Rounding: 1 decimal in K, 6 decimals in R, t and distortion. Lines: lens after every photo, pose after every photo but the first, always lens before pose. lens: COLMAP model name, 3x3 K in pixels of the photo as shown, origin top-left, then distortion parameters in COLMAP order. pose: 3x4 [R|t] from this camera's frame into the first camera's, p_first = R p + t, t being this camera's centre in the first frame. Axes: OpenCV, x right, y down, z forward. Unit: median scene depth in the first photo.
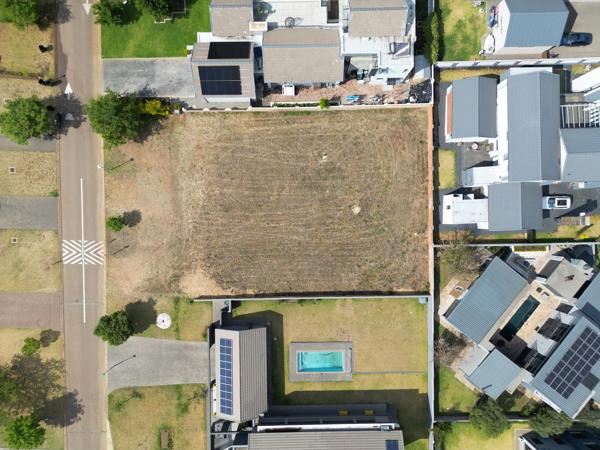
lens RADIAL K [[421.0, 0, 300.0], [0, 421.0, 225.0], [0, 0, 1]] dist [0.069755, -0.065244]
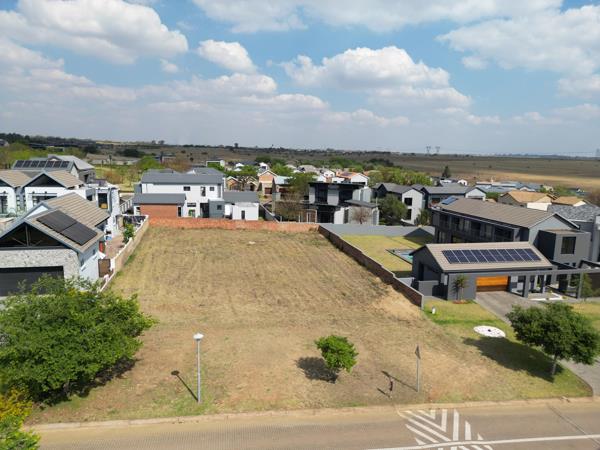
lens RADIAL K [[421.0, 0, 300.0], [0, 421.0, 225.0], [0, 0, 1]] dist [0.069755, -0.065244]
pose [[-0.198960, -0.173108, 0.964598, -0.776826], [0.979893, -0.020069, 0.198513, -0.114202], [-0.015006, 0.984698, 0.173620, 0.784216]]
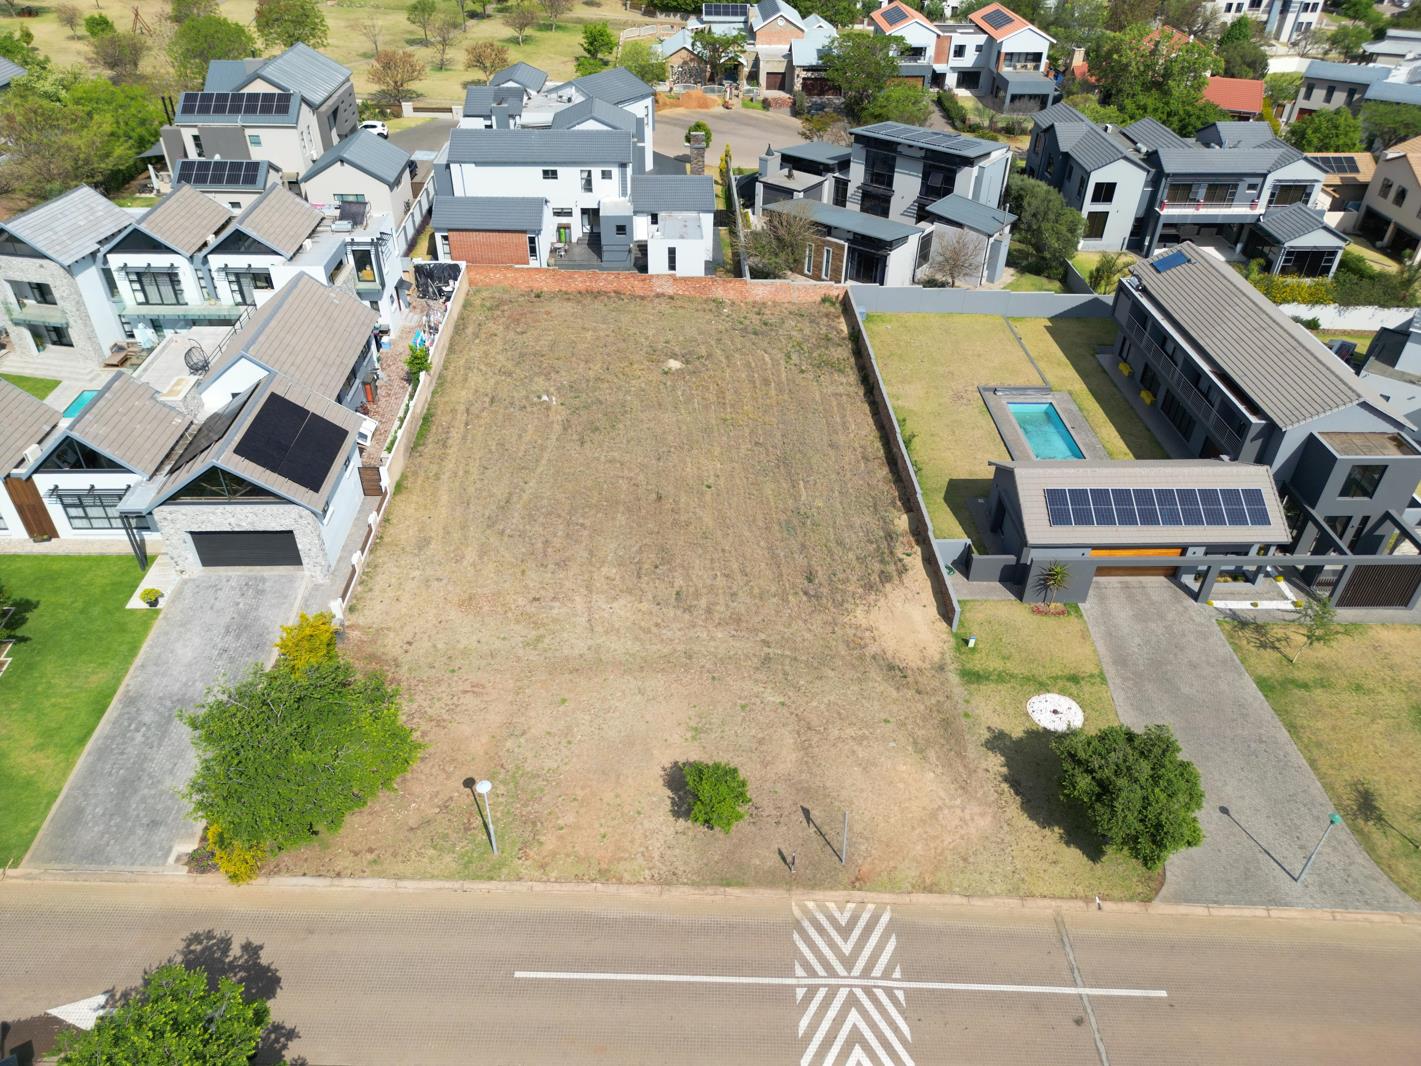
lens RADIAL K [[997.0, 0, 710.5], [0, 997.0, 533.0], [0, 0, 1]] dist [0.069755, -0.065244]
pose [[-0.015340, -0.607827, 0.793921, -0.785623], [0.999860, -0.003969, 0.016281, -0.015630], [-0.006745, 0.794059, 0.607803, 0.500907]]
